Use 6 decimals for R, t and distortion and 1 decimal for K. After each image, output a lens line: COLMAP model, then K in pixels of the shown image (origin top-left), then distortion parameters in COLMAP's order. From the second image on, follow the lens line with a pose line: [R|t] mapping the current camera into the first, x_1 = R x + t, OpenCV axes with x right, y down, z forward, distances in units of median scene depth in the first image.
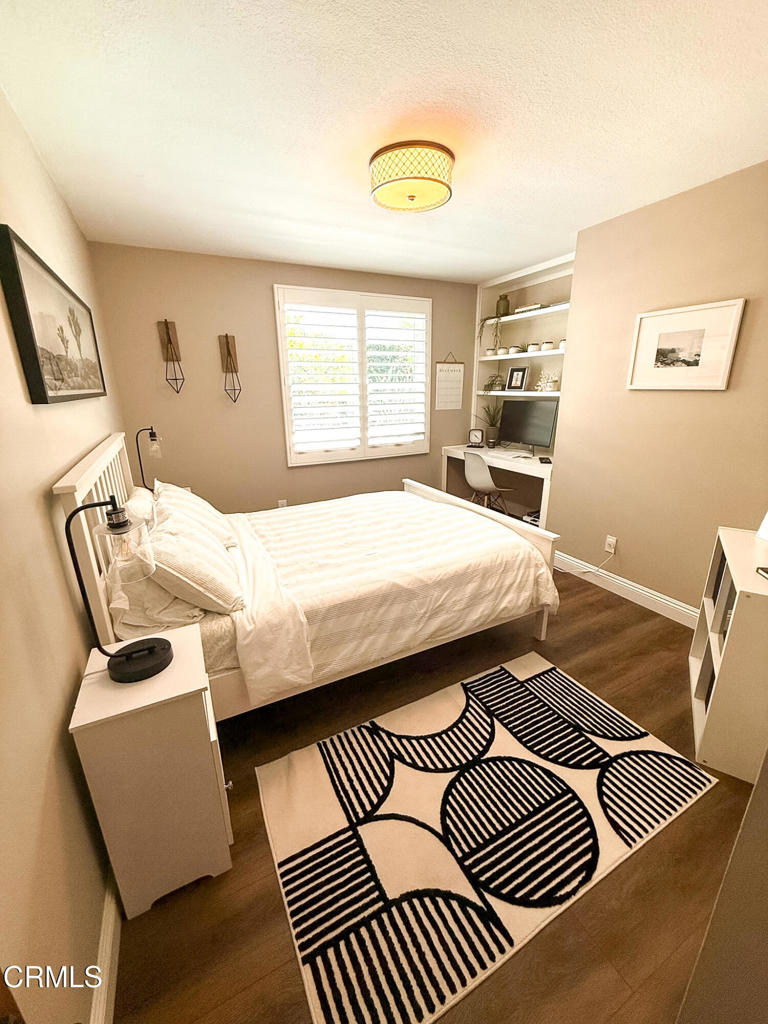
lens RADIAL K [[416.4, 0, 384.0], [0, 416.4, 512.0], [0, 0, 1]] dist [-0.002182, -0.000233]
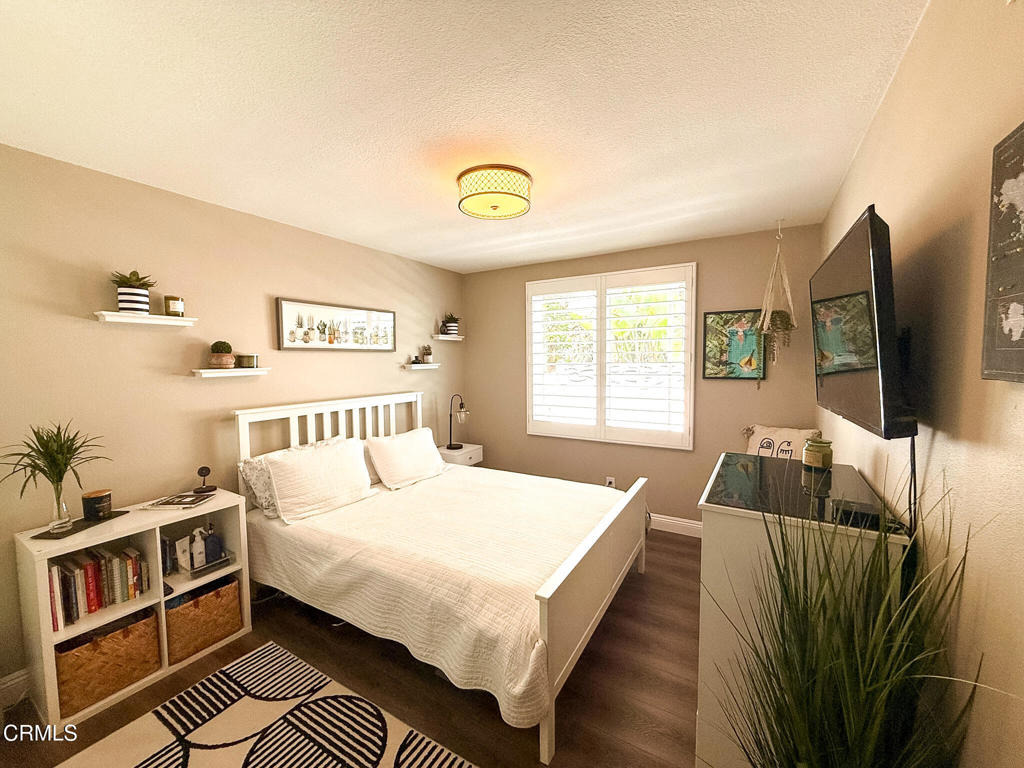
lens RADIAL K [[416.4, 0, 508.3], [0, 416.4, 385.7], [0, 0, 1]] dist [-0.002182, -0.000233]
pose [[0.521473, 0.062829, -0.850952, 0.681255], [-0.247371, 0.965588, -0.080298, -0.133325], [0.816623, 0.252374, 0.519070, 0.363611]]
